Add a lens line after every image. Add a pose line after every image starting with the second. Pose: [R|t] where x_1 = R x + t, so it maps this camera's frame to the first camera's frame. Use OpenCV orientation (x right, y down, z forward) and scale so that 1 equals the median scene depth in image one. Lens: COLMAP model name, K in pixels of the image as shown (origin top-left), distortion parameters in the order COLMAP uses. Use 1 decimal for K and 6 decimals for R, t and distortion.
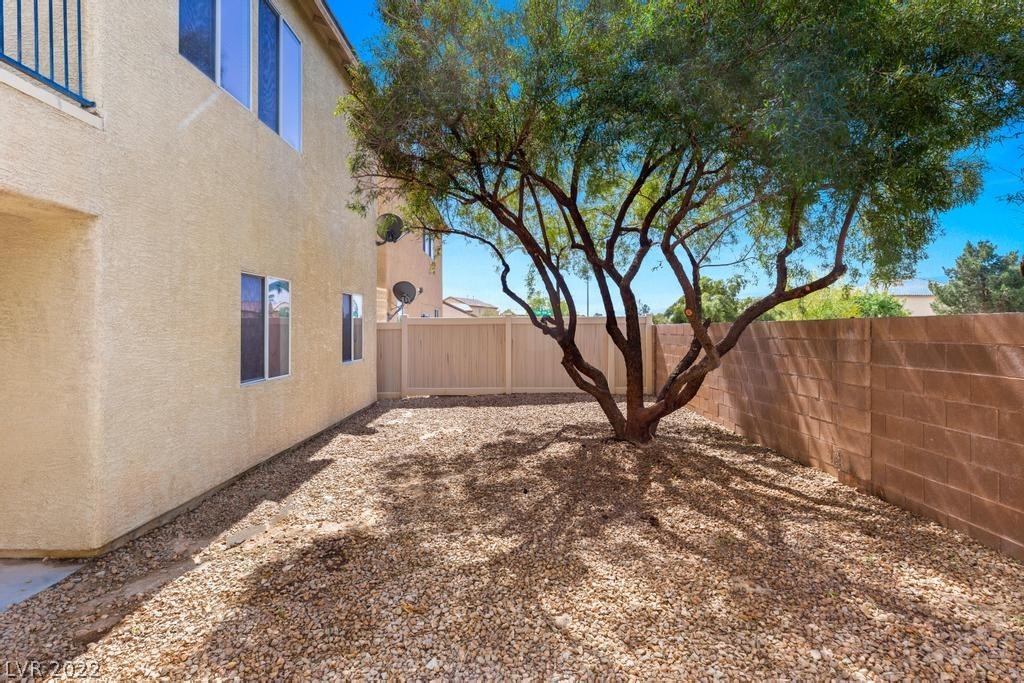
lens RADIAL K [[523.8, 0, 511.2], [0, 523.8, 318.8], [0, 0, 1]] dist [0.001813, -0.000166]
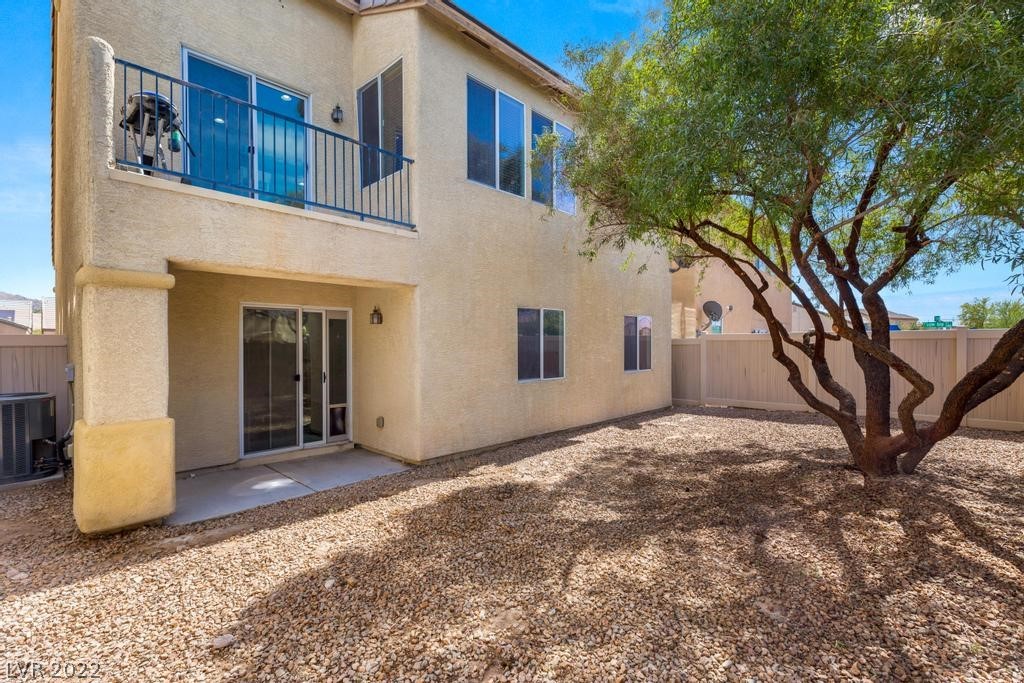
lens RADIAL K [[460.7, 0, 512.0], [0, 460.7, 341.5], [0, 0, 1]] dist [0.001609, 0.000152]
pose [[0.721681, -0.001729, -0.692224, 0.499271], [0.012815, 0.999859, 0.010864, -0.006447], [0.692107, -0.016711, 0.721601, 0.032213]]
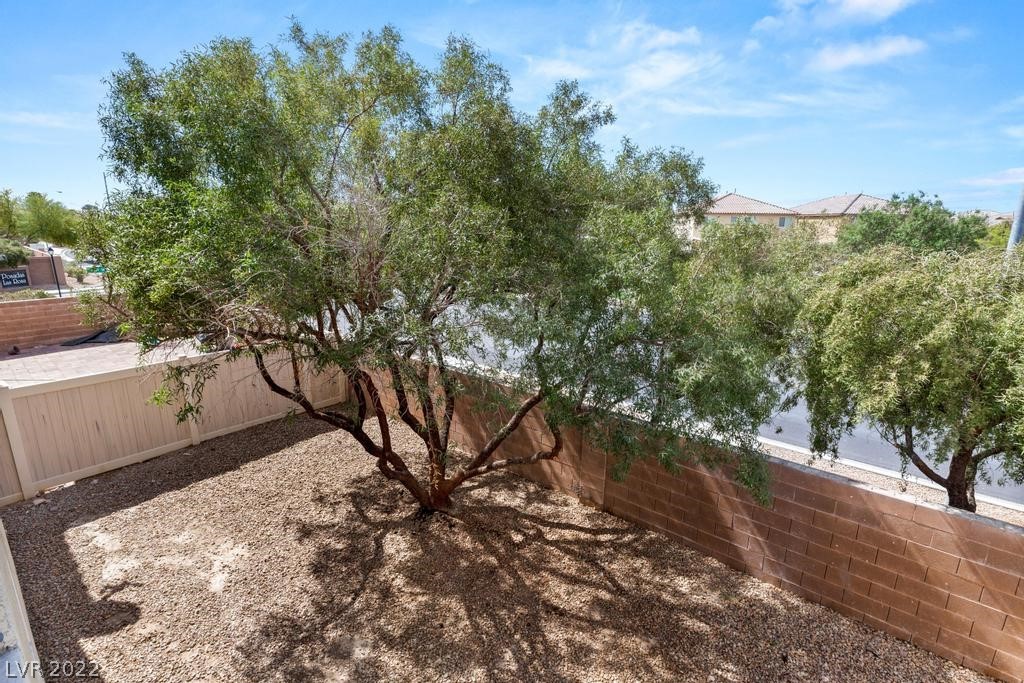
lens RADIAL K [[480.9, 0, 512.0], [0, 480.9, 341.5], [0, 0, 1]] dist [-0.012586, 0.000000]
pose [[0.632638, -0.176930, 0.753966, -0.656656], [-0.029420, 0.967360, 0.251693, -0.645713], [-0.773889, -0.181412, 0.606783, 0.383386]]
